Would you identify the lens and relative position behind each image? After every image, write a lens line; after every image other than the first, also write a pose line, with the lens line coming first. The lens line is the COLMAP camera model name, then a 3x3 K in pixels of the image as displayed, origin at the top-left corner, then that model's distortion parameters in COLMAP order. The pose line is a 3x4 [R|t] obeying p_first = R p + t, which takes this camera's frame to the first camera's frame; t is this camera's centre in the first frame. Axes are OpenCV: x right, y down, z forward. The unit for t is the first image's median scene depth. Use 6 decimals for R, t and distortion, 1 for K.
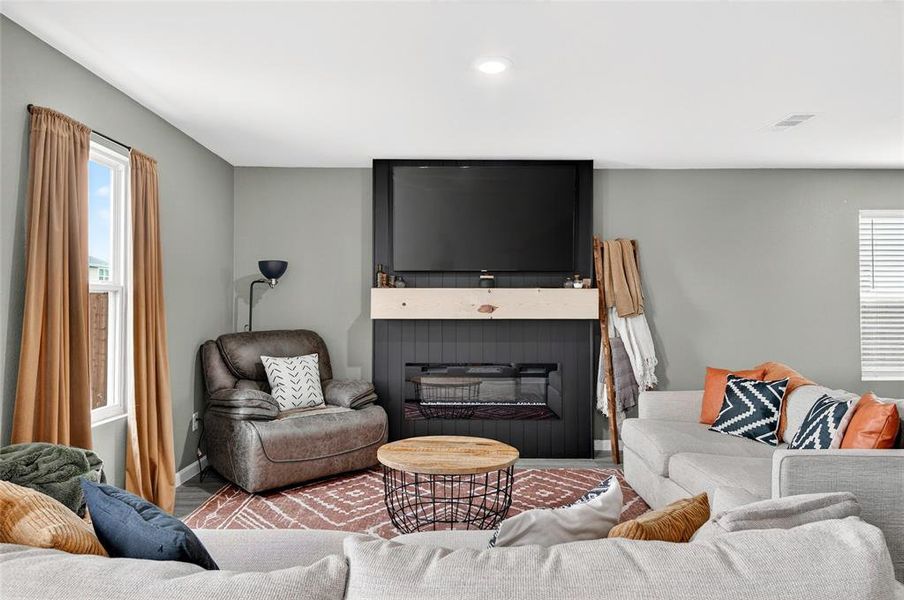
lens RADIAL K [[587.6, 0, 449.4], [0, 587.6, 301.1], [0, 0, 1]] dist [0.000567, -0.002462]
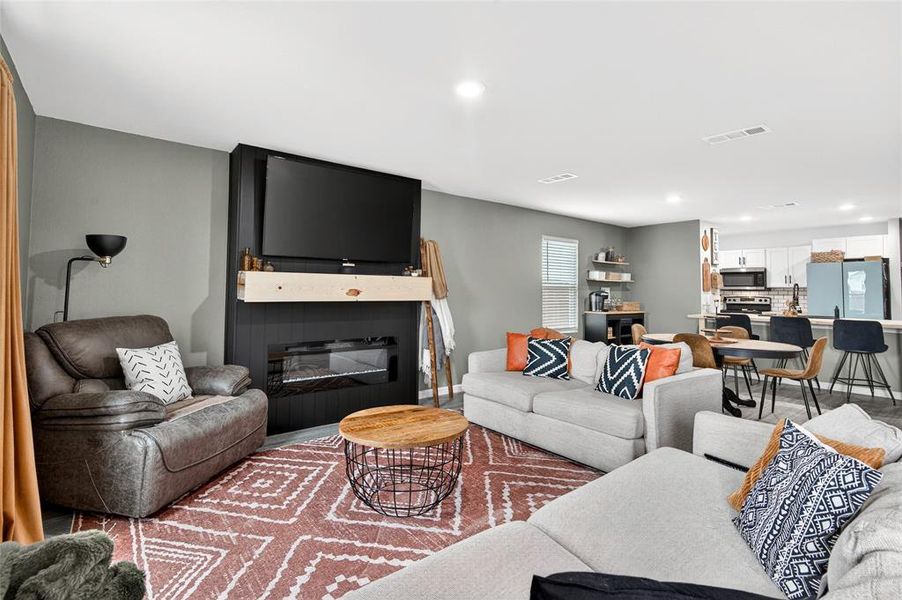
lens RADIAL K [[425.7, 0, 452.7], [0, 425.7, 274.2], [0, 0, 1]] dist [-0.007675, -0.000731]
pose [[0.782987, 0.029466, 0.621340, -0.313314], [-0.013721, 0.999453, -0.030106, -0.000325], [-0.621886, 0.015047, 0.782963, 0.222064]]
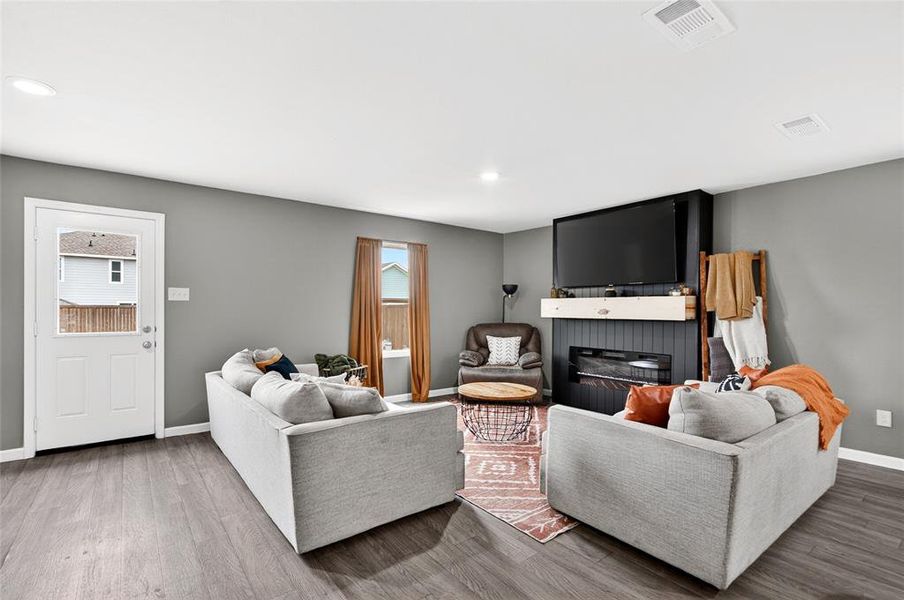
lens RADIAL K [[416.3, 0, 449.3], [0, 416.3, 309.8], [0, 0, 1]] dist [0.002893, -0.002291]
pose [[0.618076, 0.003839, -0.786109, 0.650997], [0.001981, 0.999977, 0.006441, 0.001135], [0.786116, -0.005538, 0.618054, 0.063173]]
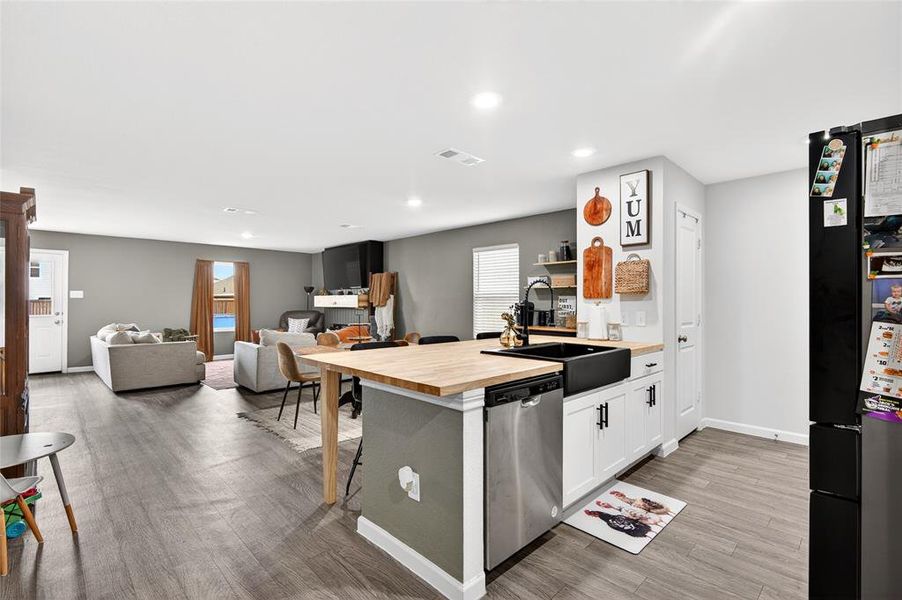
lens RADIAL K [[415.4, 0, 445.3], [0, 415.4, 297.2], [0, 0, 1]] dist [0.002893, -0.002291]
pose [[0.698124, -0.009494, -0.715914, 1.777038], [0.005829, 0.999954, -0.007577, 0.003749], [0.715953, 0.001116, 0.698147, 0.055854]]
